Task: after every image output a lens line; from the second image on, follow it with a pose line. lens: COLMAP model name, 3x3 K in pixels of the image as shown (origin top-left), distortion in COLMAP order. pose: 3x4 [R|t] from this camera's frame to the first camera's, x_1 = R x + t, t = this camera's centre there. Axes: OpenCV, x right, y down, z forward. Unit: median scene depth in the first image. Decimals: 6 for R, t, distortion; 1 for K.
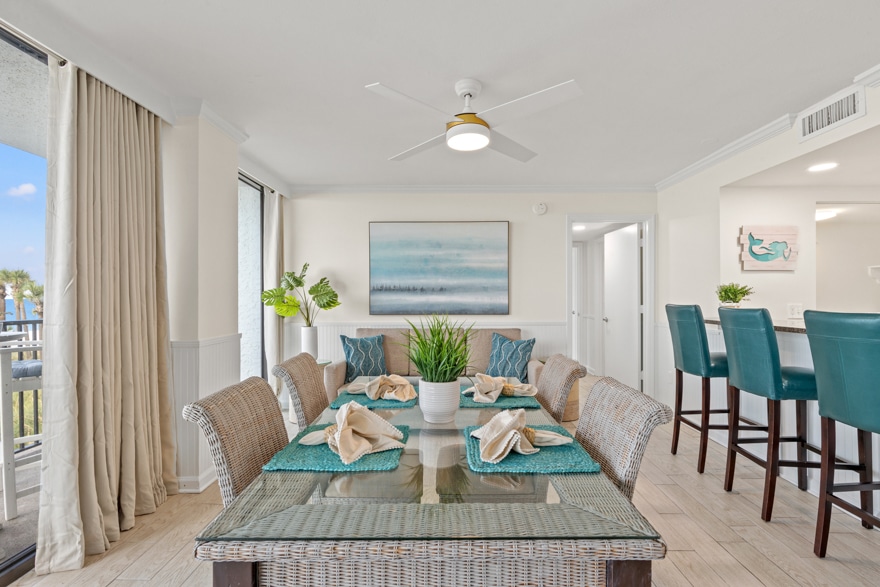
lens RADIAL K [[398.4, 0, 440.9], [0, 398.4, 298.8], [0, 0, 1]] dist [-0.005296, 0.000437]
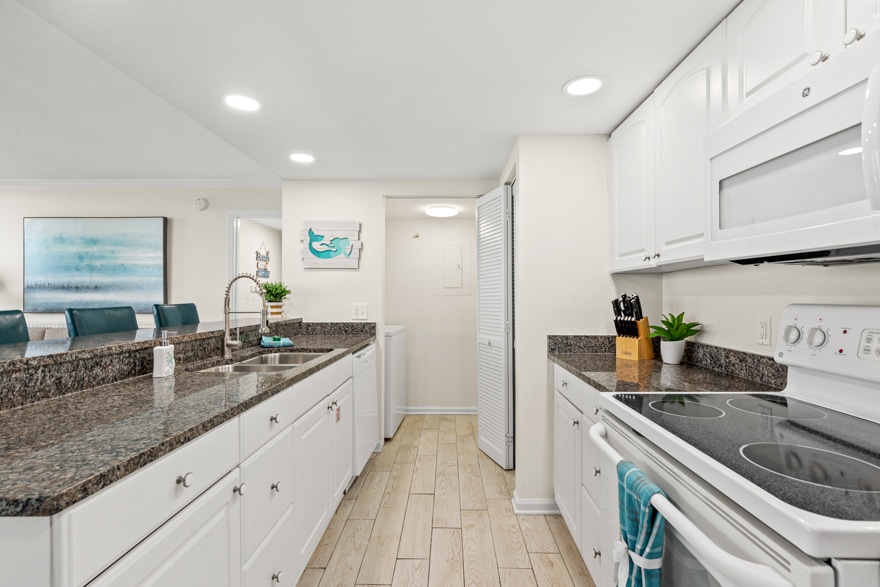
lens RADIAL K [[398.4, 0, 443.1], [0, 398.4, 296.4], [0, 0, 1]] dist [-0.005296, 0.000437]
pose [[0.999906, 0.005393, -0.012569, 0.878655], [-0.005449, 0.999975, -0.004424, -0.002164], [0.012544, 0.004492, 0.999911, 0.051356]]
